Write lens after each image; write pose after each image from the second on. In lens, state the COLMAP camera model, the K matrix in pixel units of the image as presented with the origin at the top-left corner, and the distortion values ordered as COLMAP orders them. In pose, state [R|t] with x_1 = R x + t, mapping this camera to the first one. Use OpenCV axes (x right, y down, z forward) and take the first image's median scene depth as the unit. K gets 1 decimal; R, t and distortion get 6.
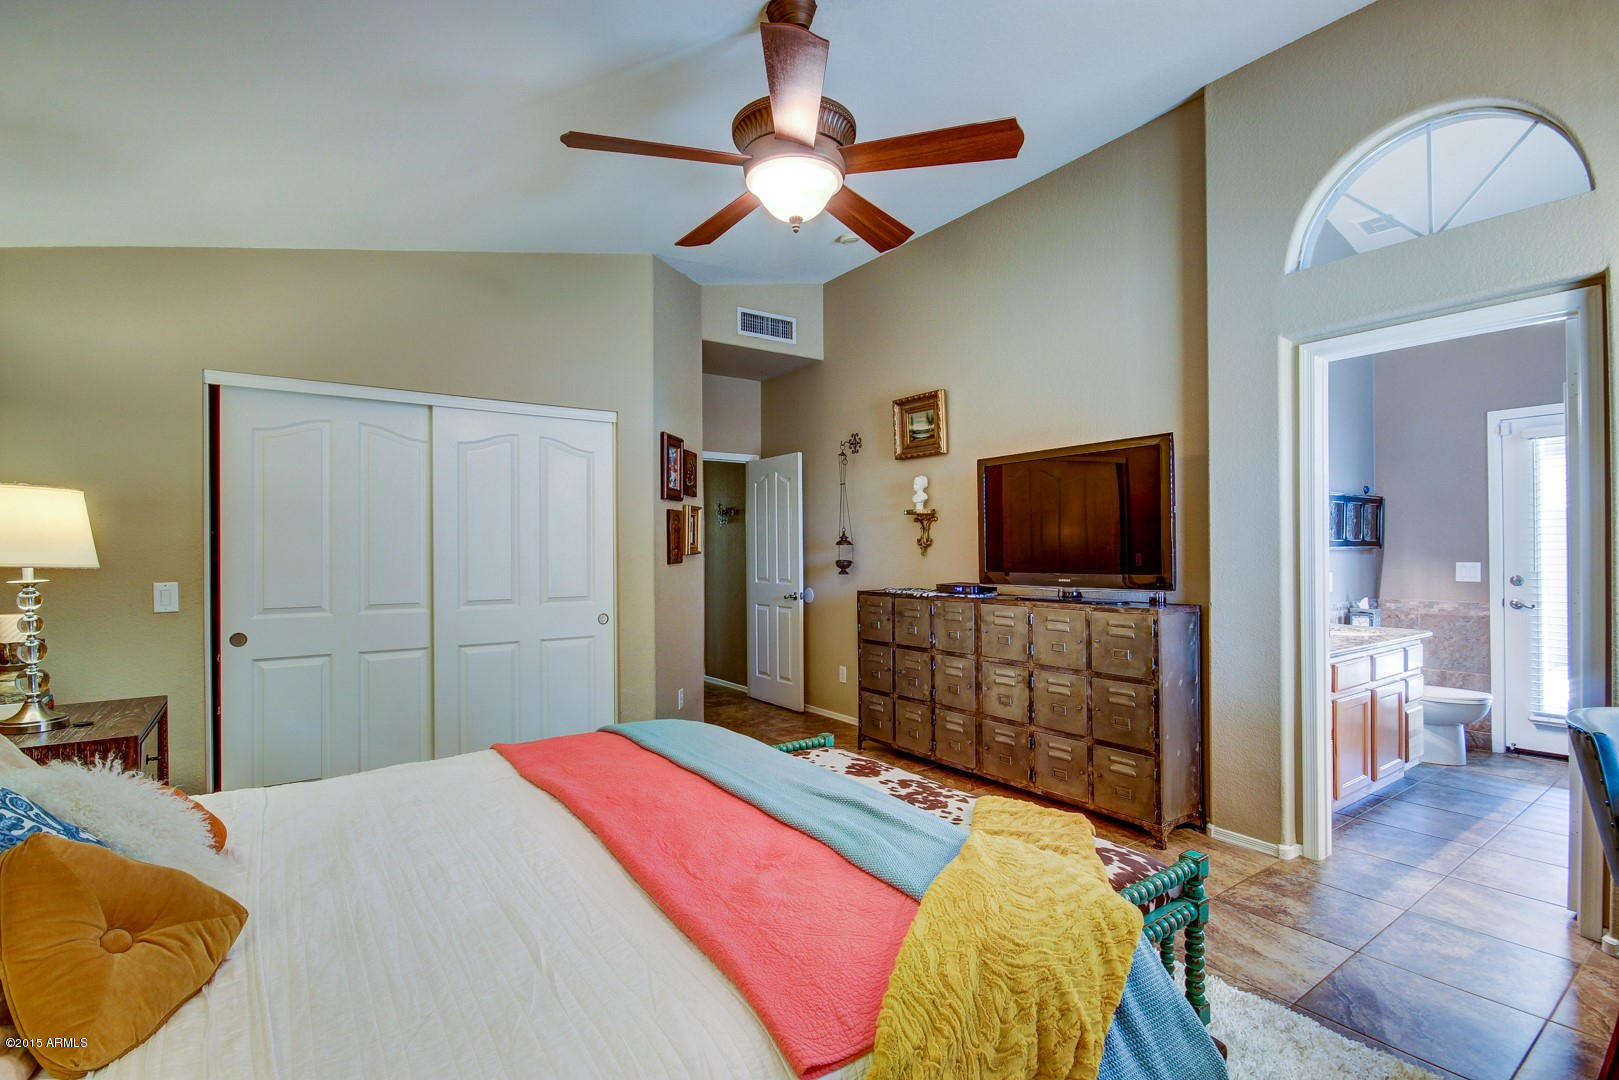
lens RADIAL K [[762.1, 0, 809.3], [0, 762.1, 544.5], [0, 0, 1]] dist [0.000754, -0.000545]
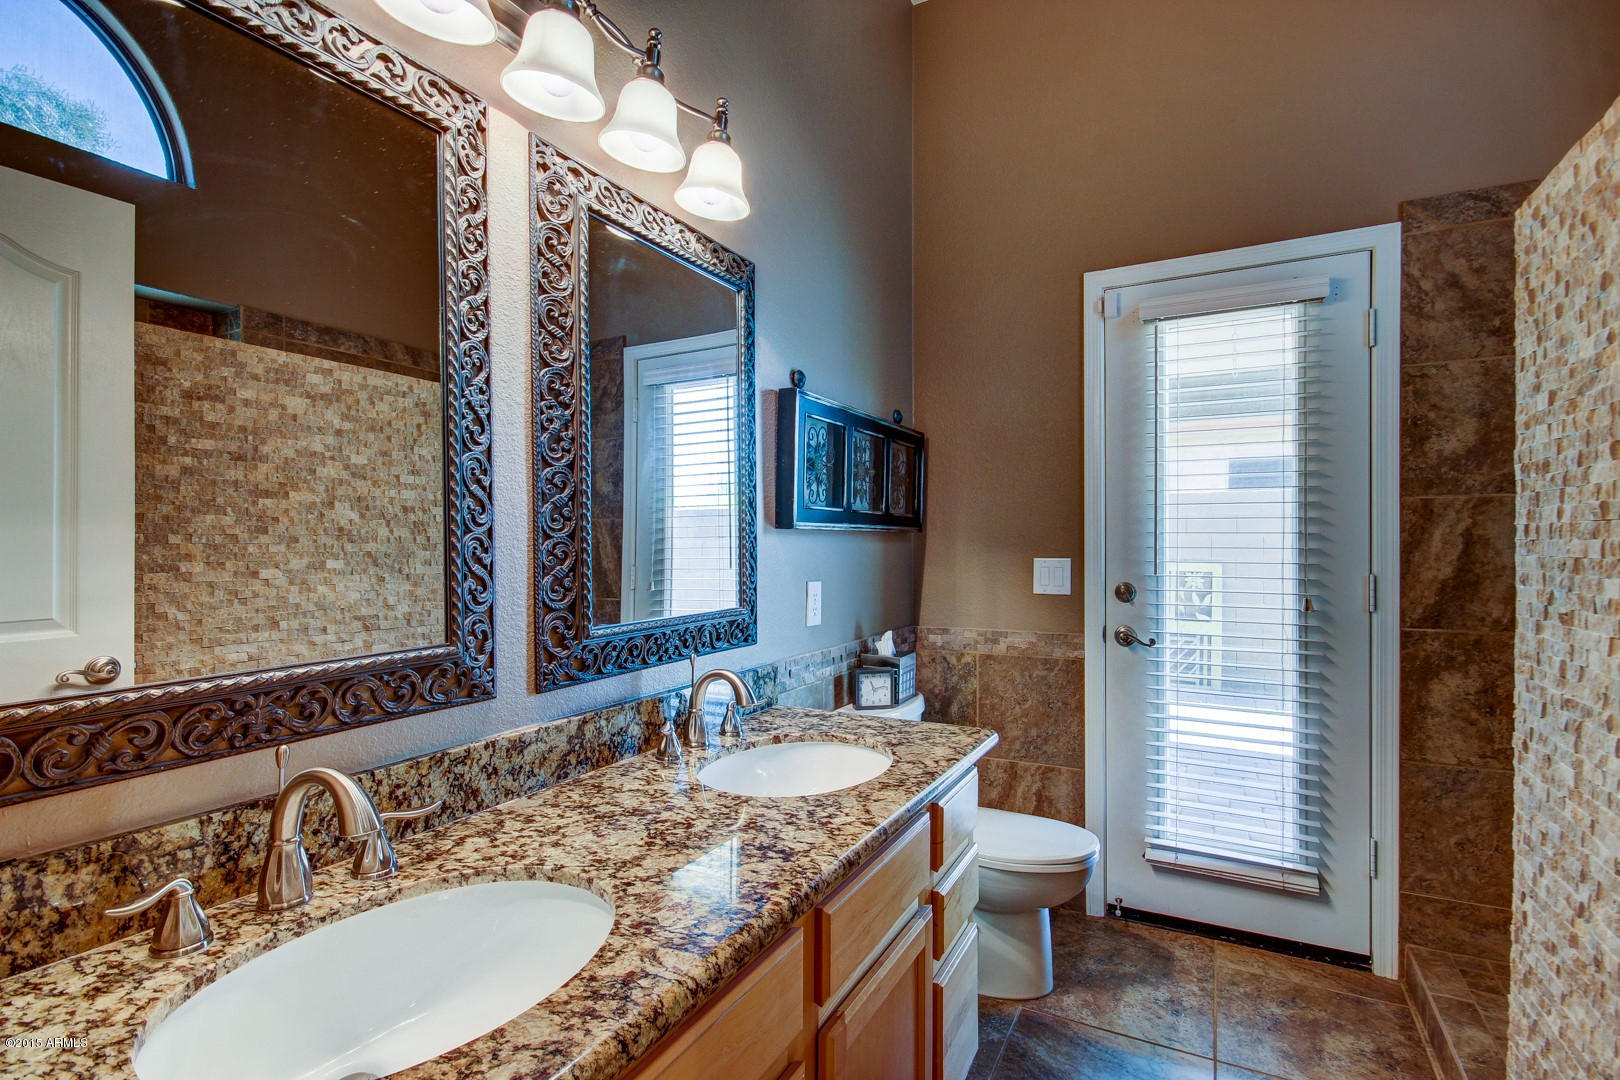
lens RADIAL K [[762.5, 0, 810.3], [0, 762.5, 540.4], [0, 0, 1]] dist [0.000754, -0.000545]
pose [[0.901788, 0.008356, 0.432098, 0.490279], [-0.009566, 0.999954, 0.000626, 0.012535], [-0.432073, -0.004698, 0.901826, 0.603312]]
